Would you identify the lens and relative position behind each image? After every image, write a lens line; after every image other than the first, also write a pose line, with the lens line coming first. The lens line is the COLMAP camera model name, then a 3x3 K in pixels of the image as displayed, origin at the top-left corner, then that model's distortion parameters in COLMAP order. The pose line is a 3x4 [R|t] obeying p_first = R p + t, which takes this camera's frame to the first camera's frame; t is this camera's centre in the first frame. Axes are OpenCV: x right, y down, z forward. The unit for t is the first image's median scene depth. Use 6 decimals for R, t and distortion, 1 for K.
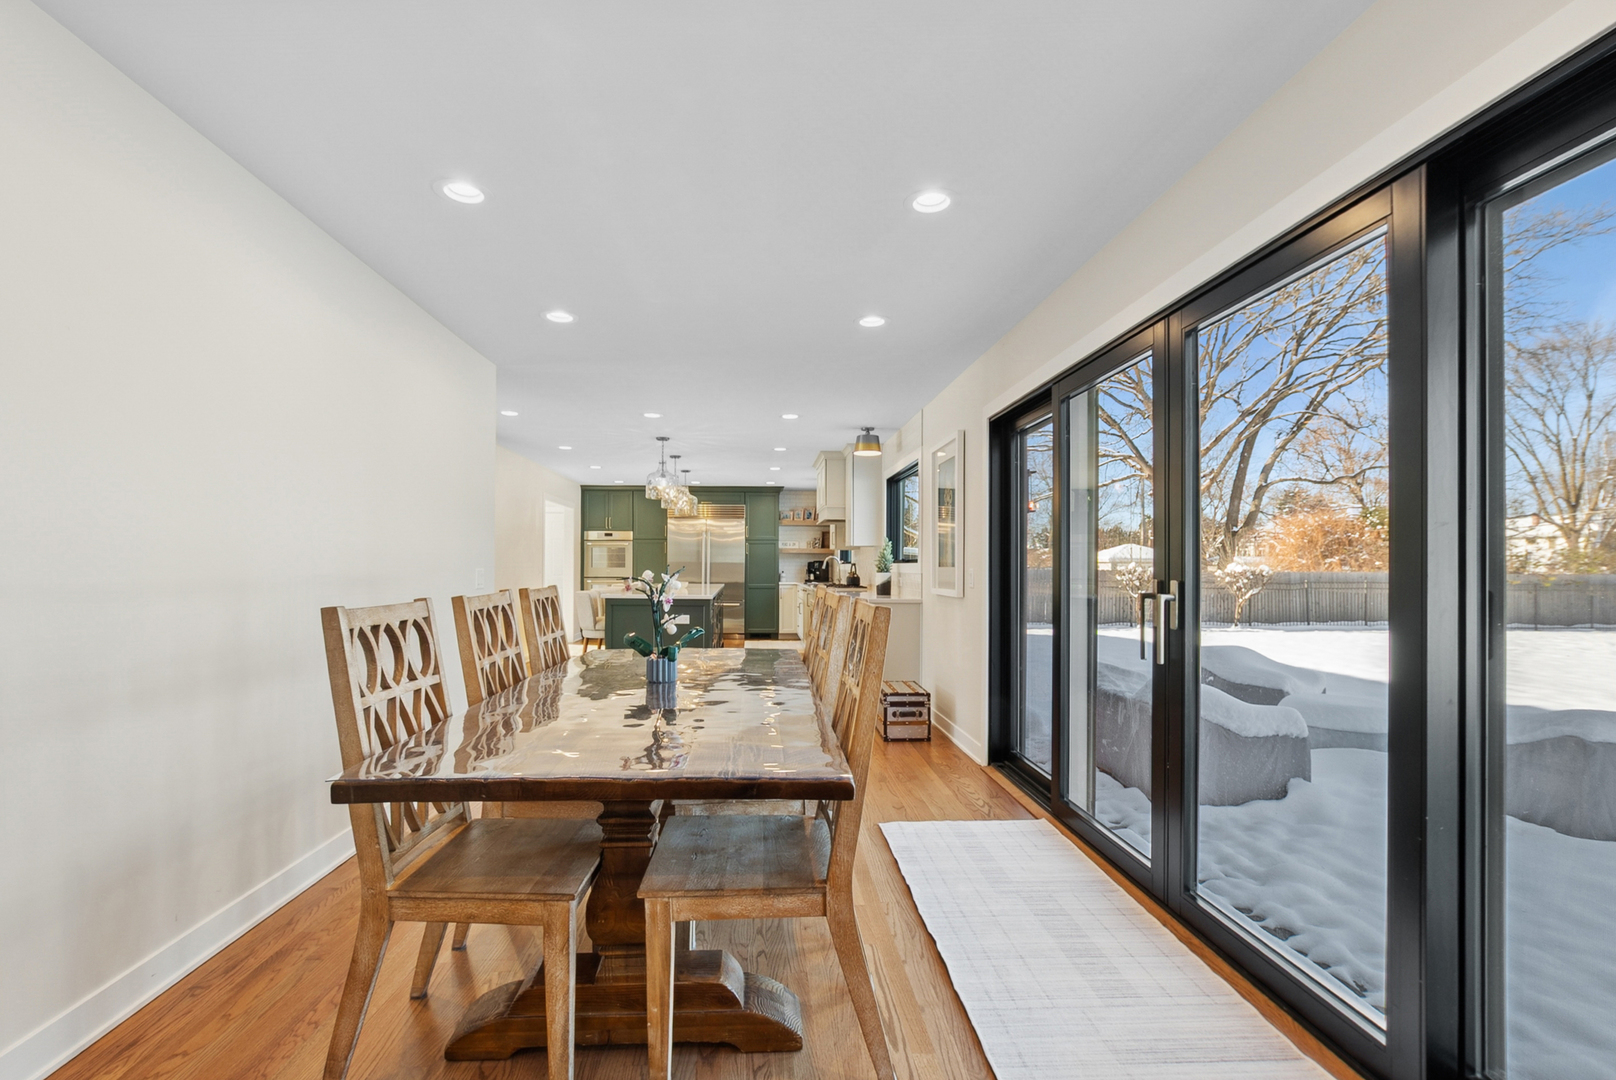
lens RADIAL K [[700.4, 0, 799.0], [0, 700.4, 555.3], [0, 0, 1]] dist [0.021845, 0.000085]
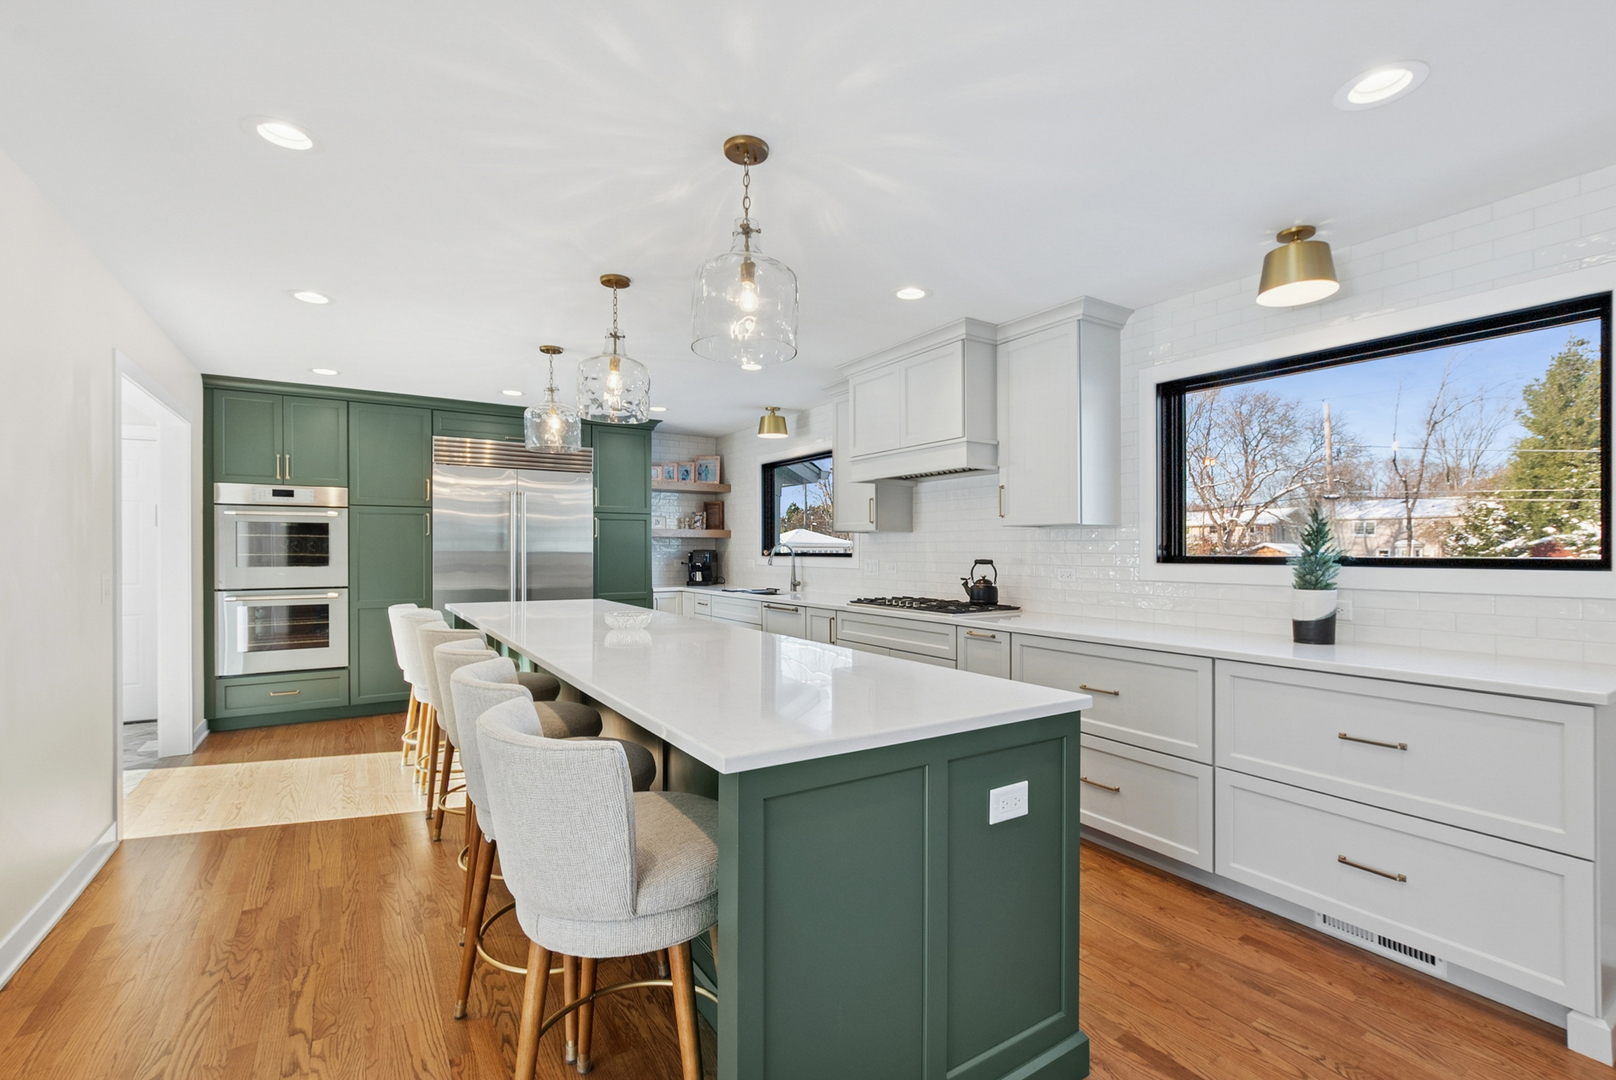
lens RADIAL K [[700.4, 0, 817.9], [0, 700.4, 544.4], [0, 0, 1]] dist [0.021845, 0.000085]
pose [[0.876441, 0.002737, 0.481501, -0.188845], [-0.006473, 0.999960, 0.006099, -0.001297], [-0.481465, -0.008462, 0.876424, 0.436333]]
